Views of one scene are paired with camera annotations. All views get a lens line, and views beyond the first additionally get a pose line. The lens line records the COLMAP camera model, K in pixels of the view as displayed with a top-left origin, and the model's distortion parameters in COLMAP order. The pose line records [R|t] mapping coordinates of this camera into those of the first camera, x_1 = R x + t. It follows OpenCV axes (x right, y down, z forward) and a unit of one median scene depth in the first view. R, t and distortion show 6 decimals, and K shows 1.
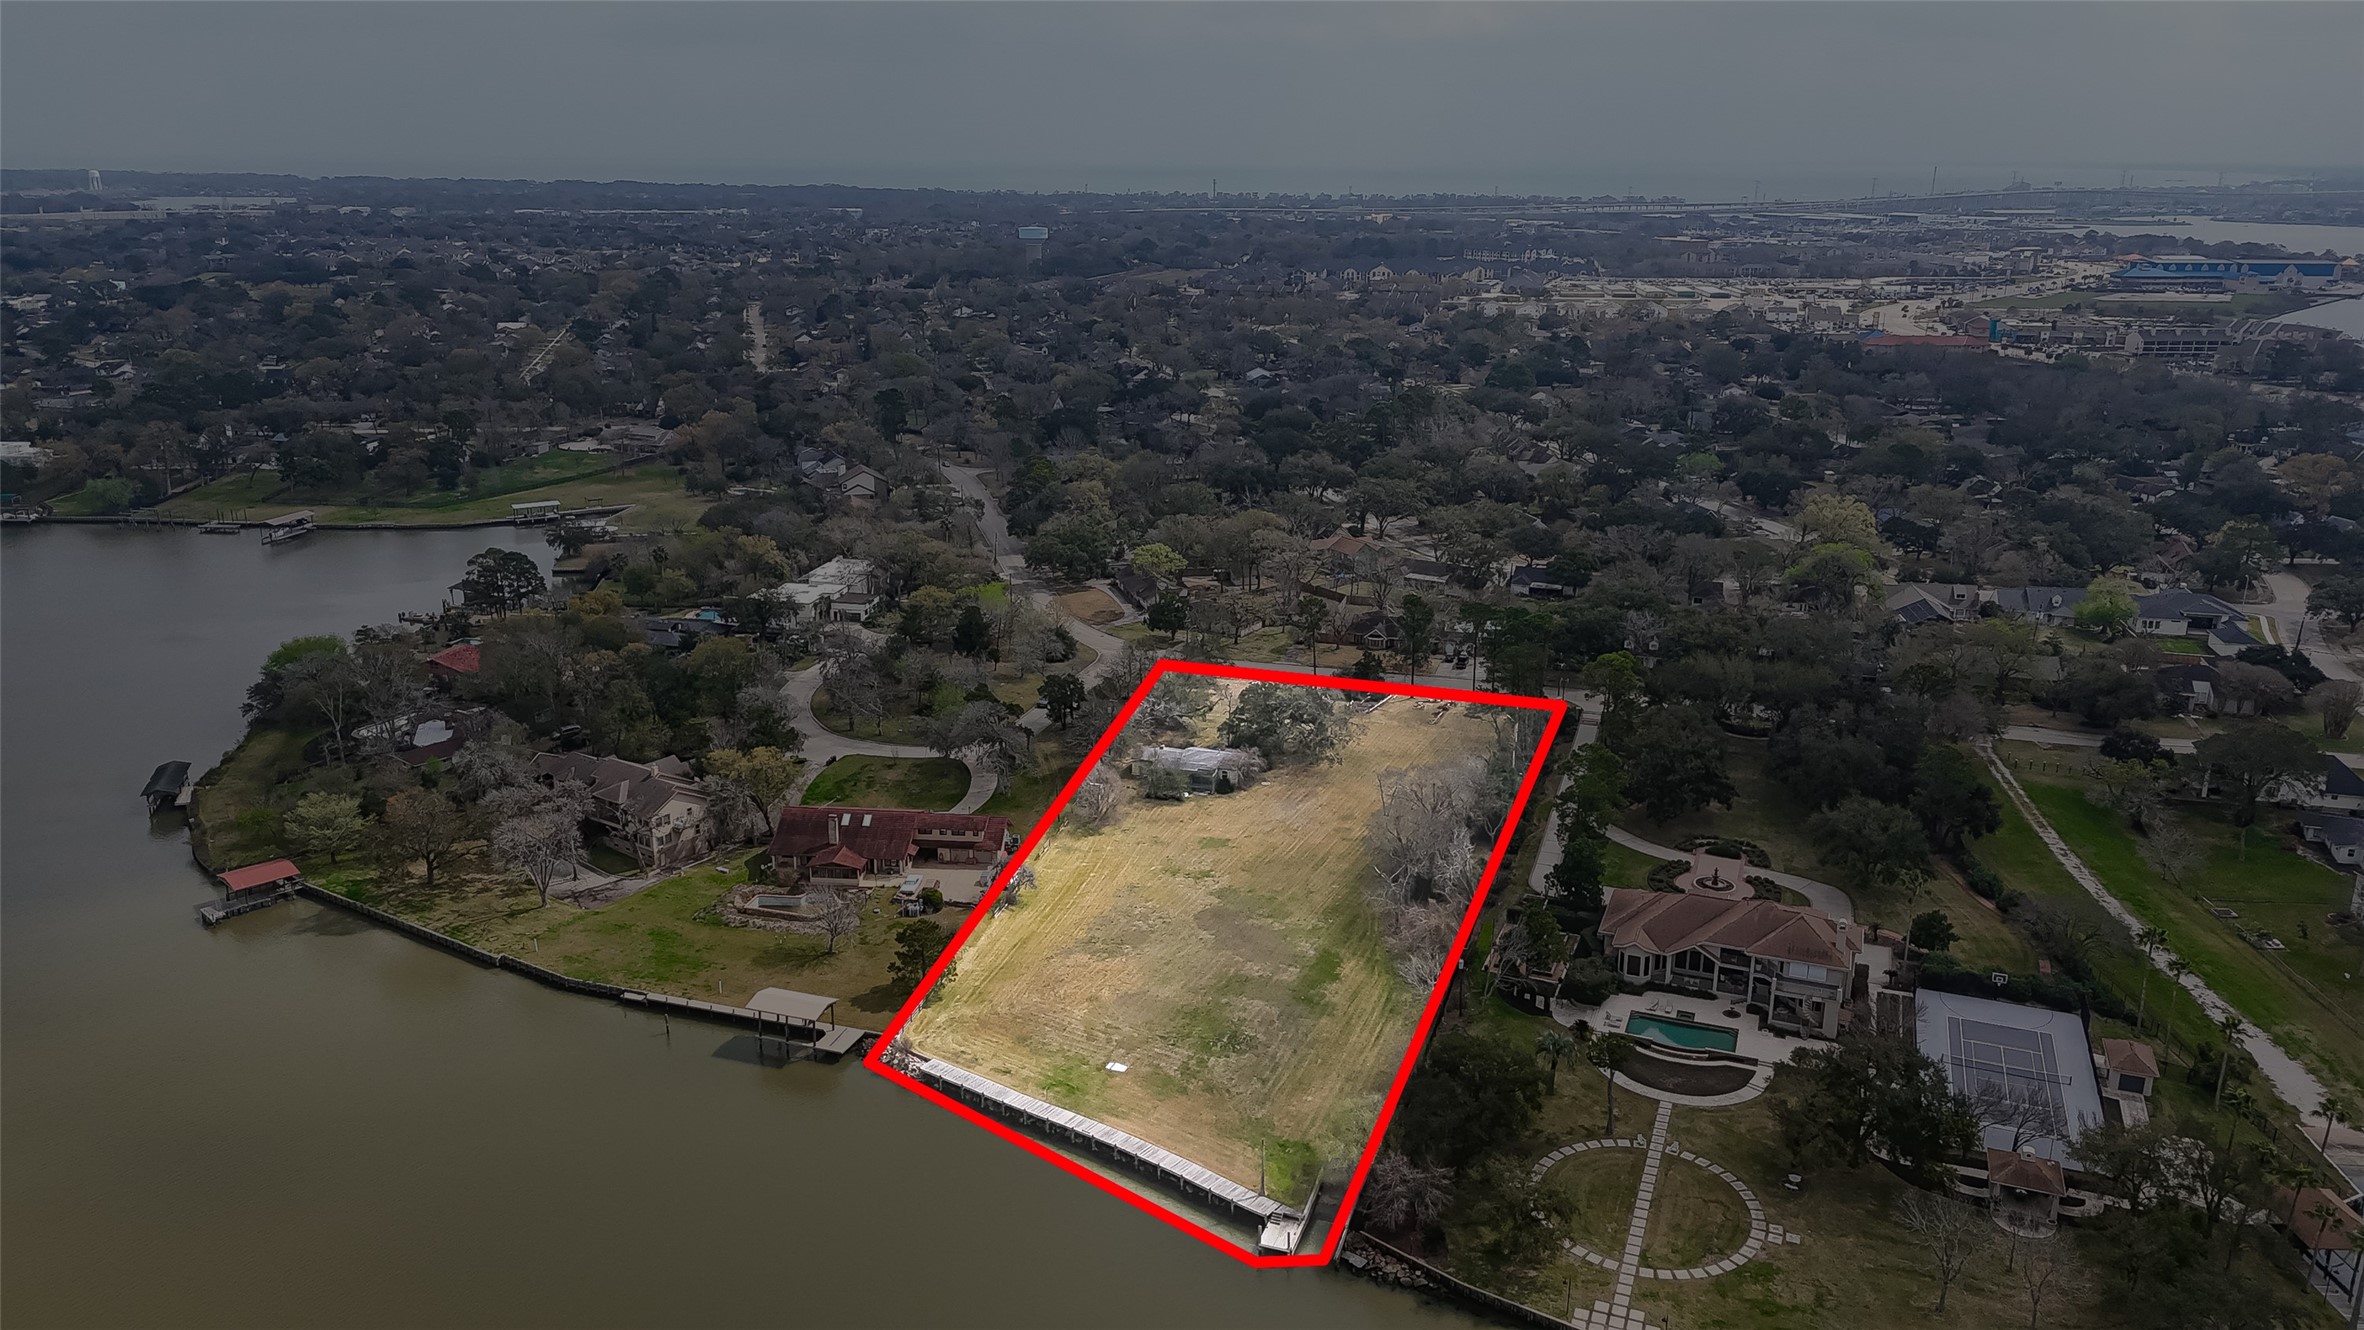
lens RADIAL K [[1731.8, 0, 1178.7], [0, 1731.8, 675.0], [0, 0, 1]] dist [0.084260, -0.080117]
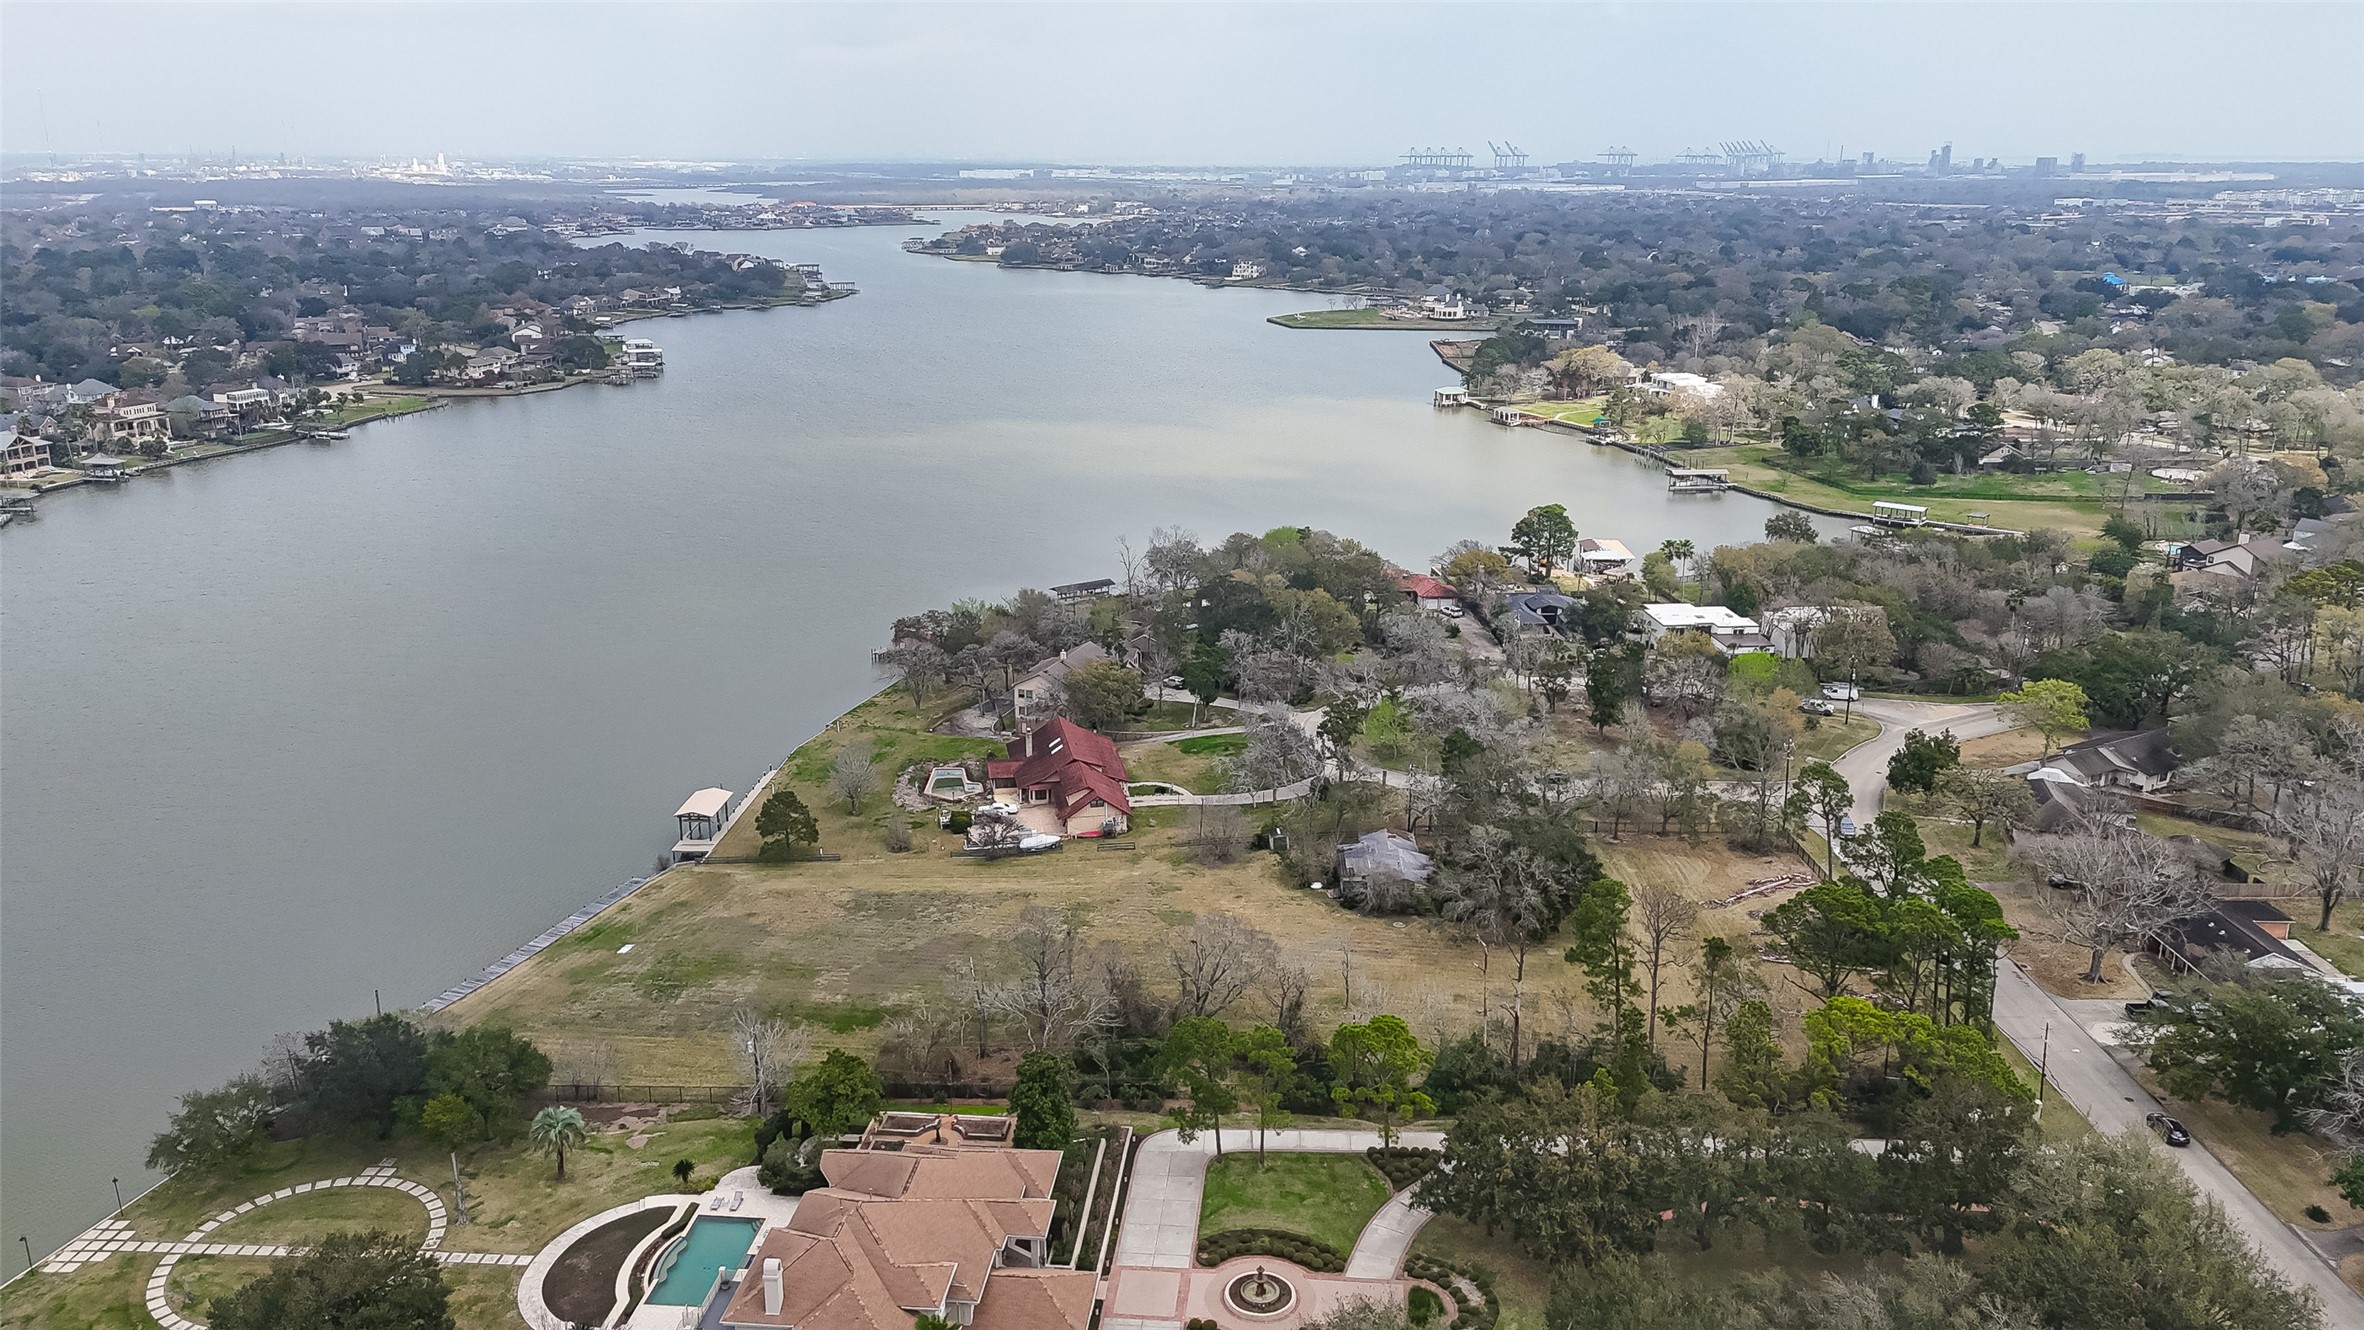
lens RADIAL K [[1731.8, 0, 1178.7], [0, 1731.8, 675.0], [0, 0, 1]] dist [0.084260, -0.080117]
pose [[0.271472, 0.273767, -0.922689, 0.774373], [-0.276749, 0.940407, 0.197599, -0.180115], [0.921799, 0.201711, 0.331058, 0.734547]]
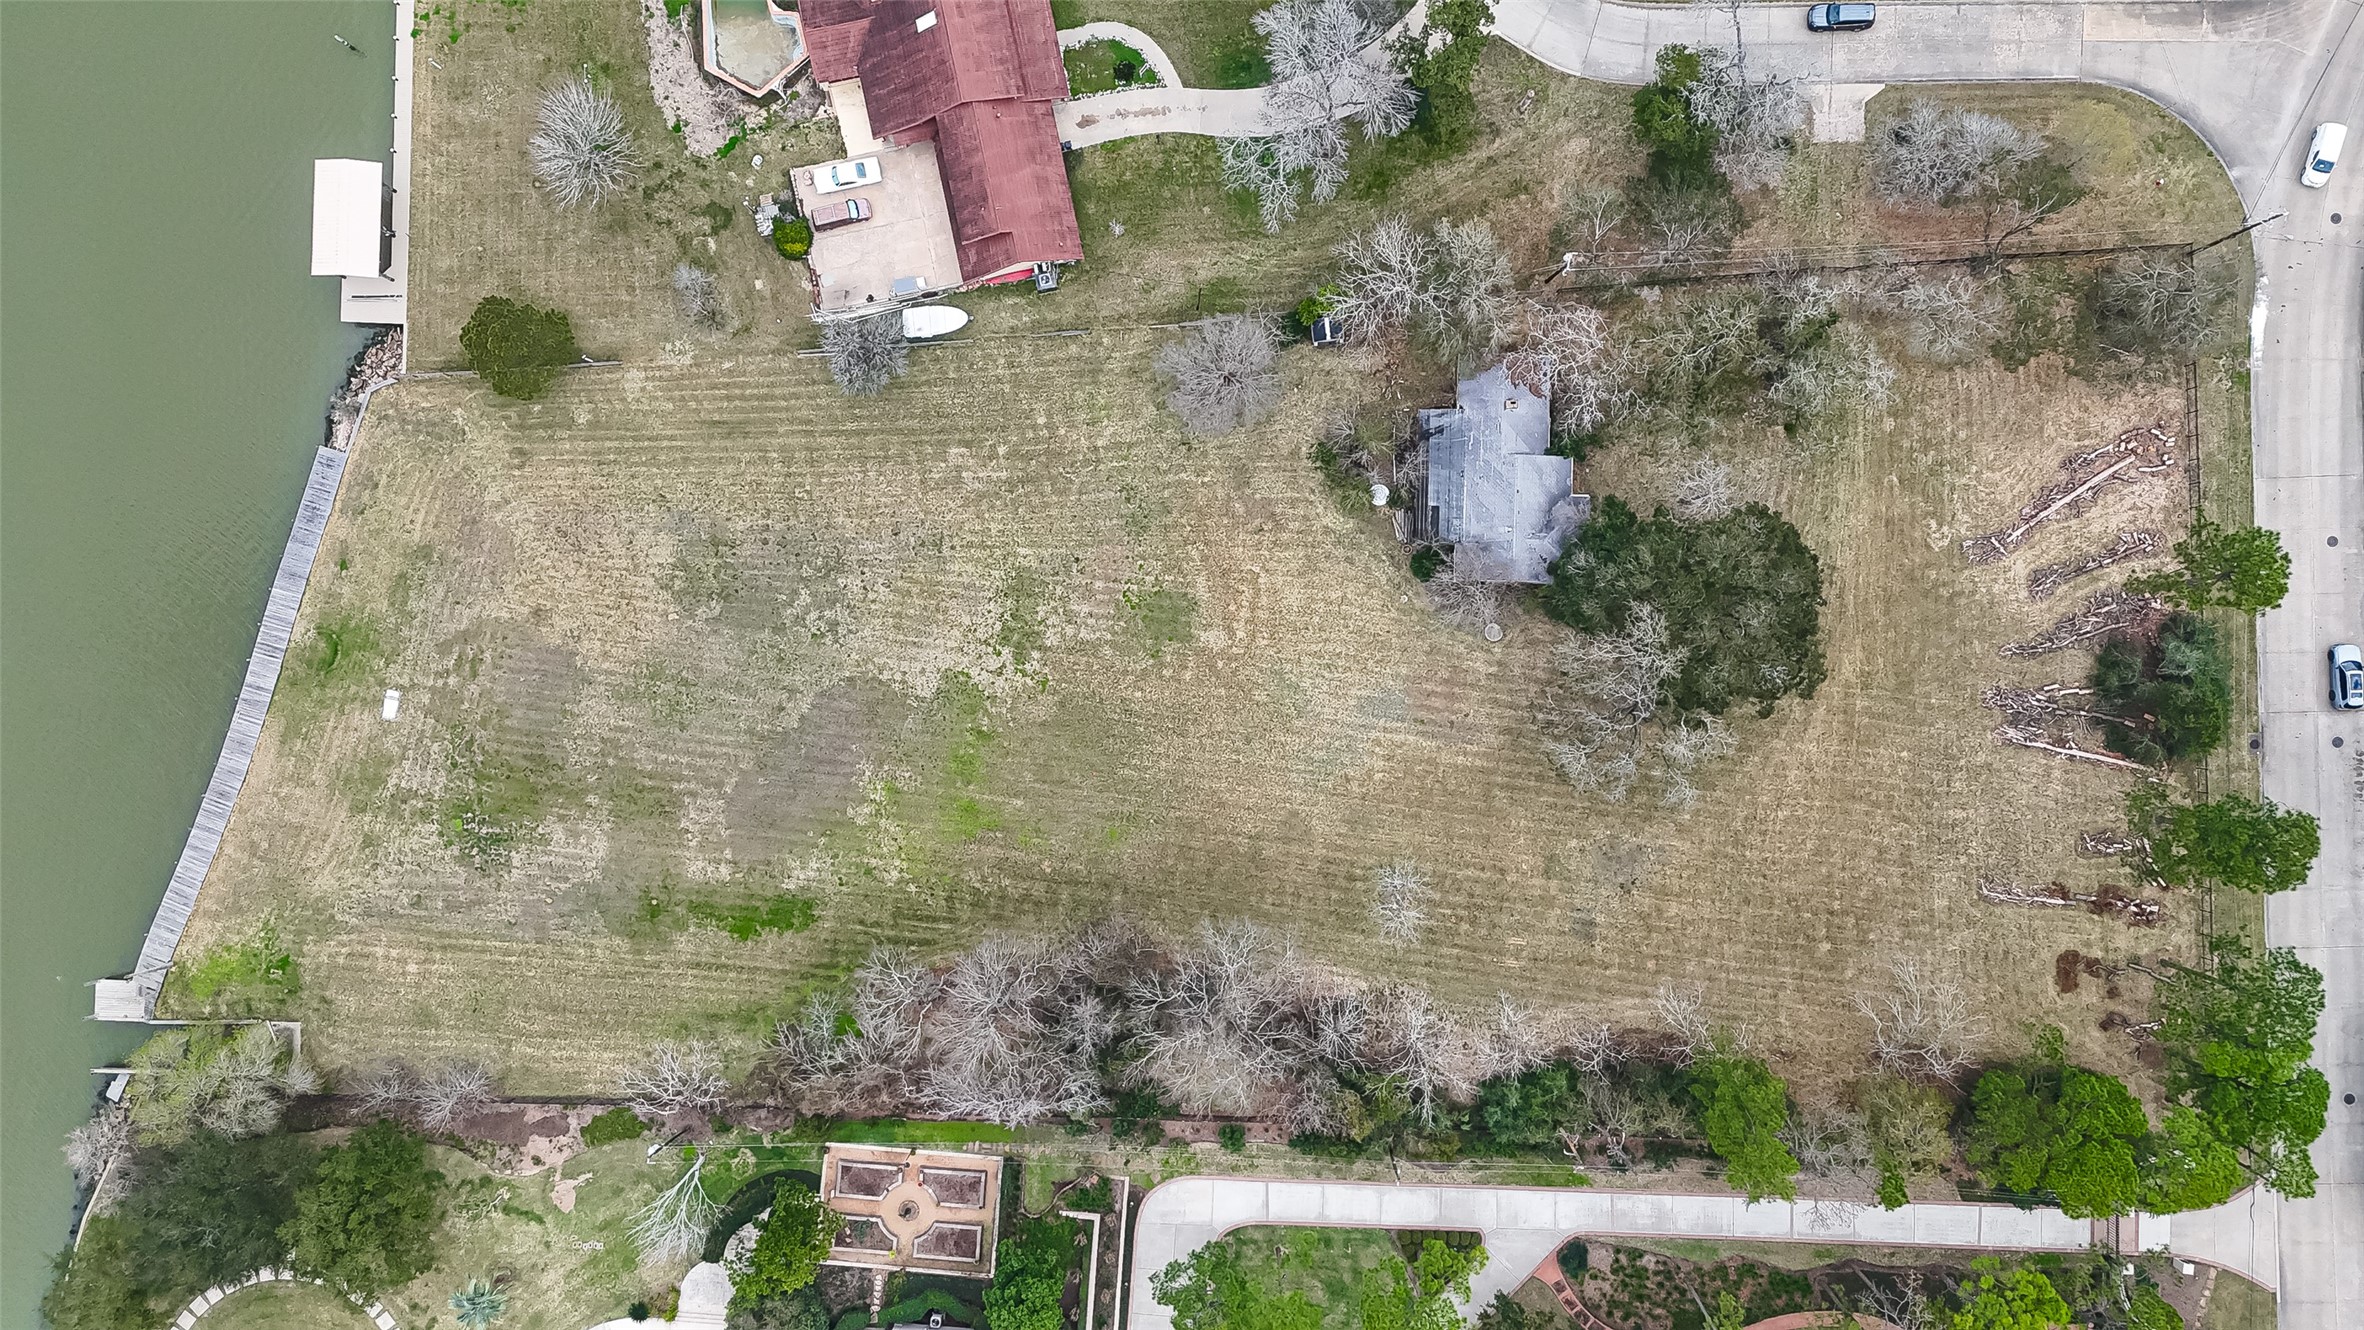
lens RADIAL K [[1731.8, 0, 1178.7], [0, 1731.8, 675.0], [0, 0, 1]] dist [0.084260, -0.080117]
pose [[0.293652, 0.955765, -0.016807, 0.049974], [-0.244741, 0.092168, 0.965198, -0.456255], [0.924051, -0.279319, 0.260980, 0.887341]]
